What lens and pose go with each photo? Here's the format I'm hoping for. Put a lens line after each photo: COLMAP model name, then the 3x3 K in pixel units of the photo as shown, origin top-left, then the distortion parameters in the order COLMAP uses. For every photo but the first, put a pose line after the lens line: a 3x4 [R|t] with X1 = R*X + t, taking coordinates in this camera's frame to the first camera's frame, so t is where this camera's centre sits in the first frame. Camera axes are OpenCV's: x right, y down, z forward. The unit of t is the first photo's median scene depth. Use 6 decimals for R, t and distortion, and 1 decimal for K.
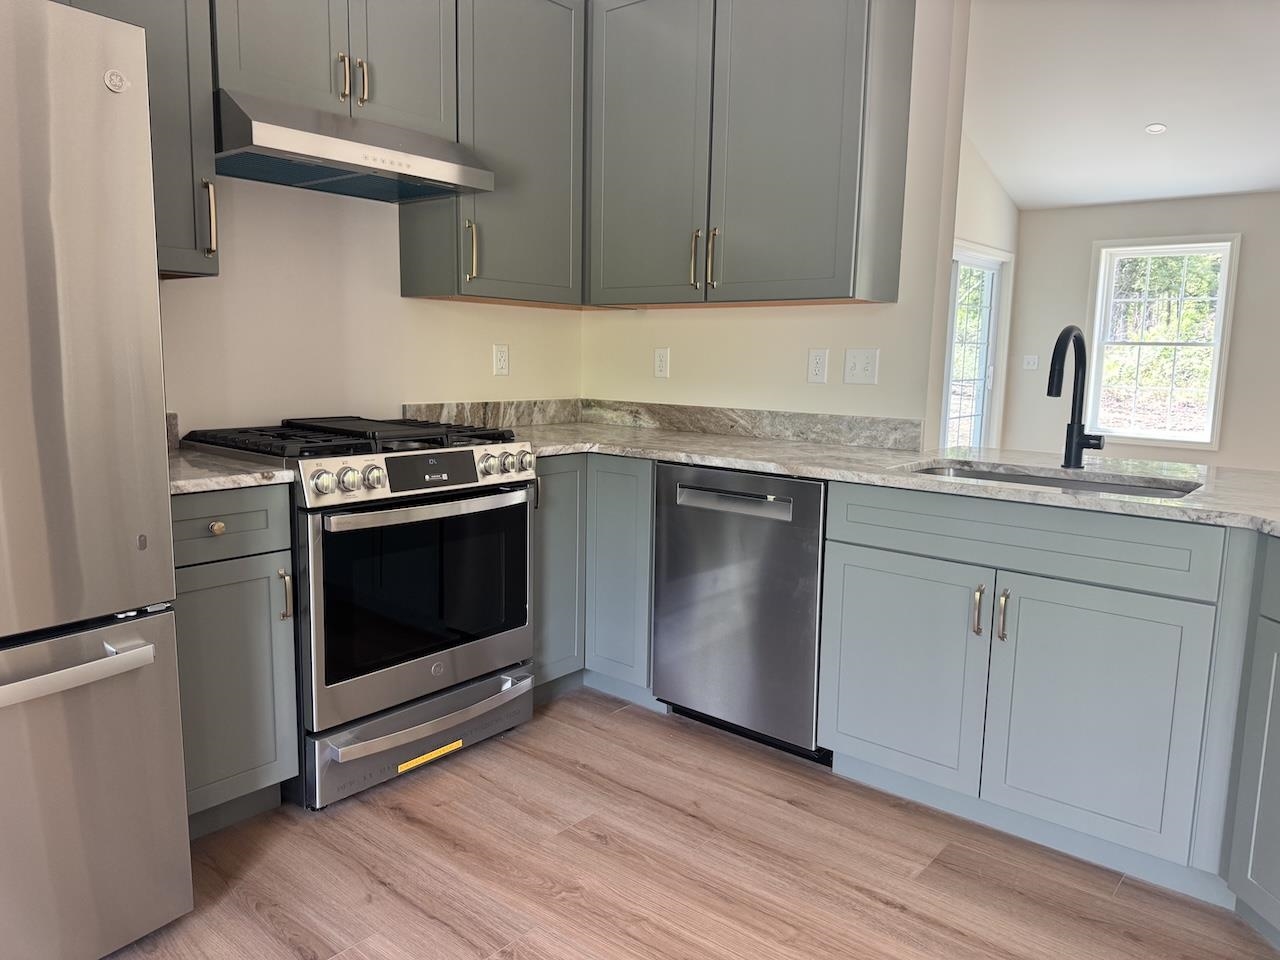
lens RADIAL K [[908.4, 0, 632.8], [0, 908.4, 476.2], [0, 0, 1]] dist [0.022635, -0.006660]
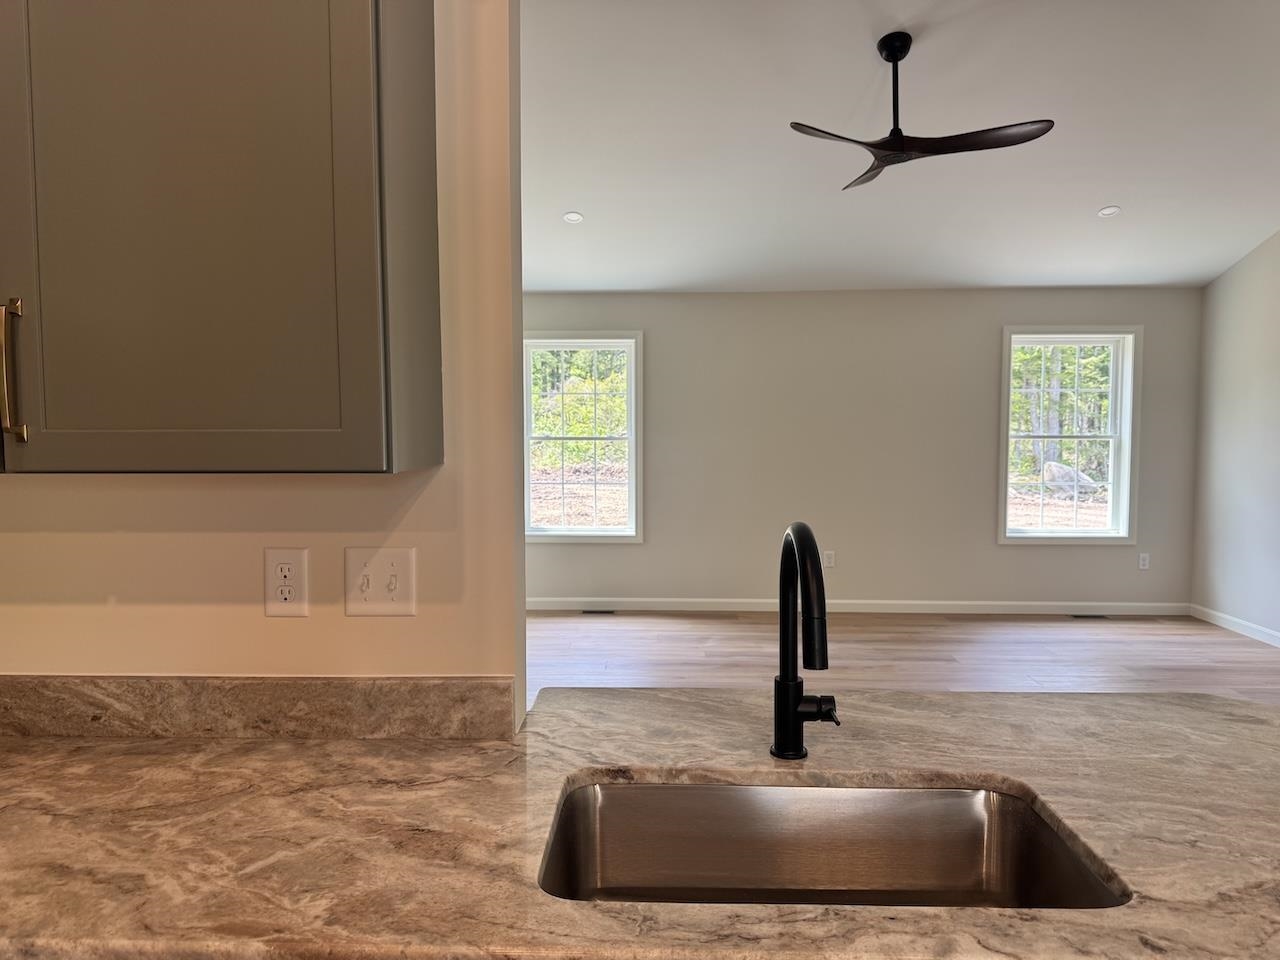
lens RADIAL K [[908.4, 0, 630.7], [0, 908.4, 490.7], [0, 0, 1]] dist [0.022635, -0.006660]
pose [[0.787849, -0.061585, 0.612781, 0.047653], [0.096555, 0.995035, -0.024139, -0.139361], [-0.608252, 0.078184, 0.789884, 0.480168]]
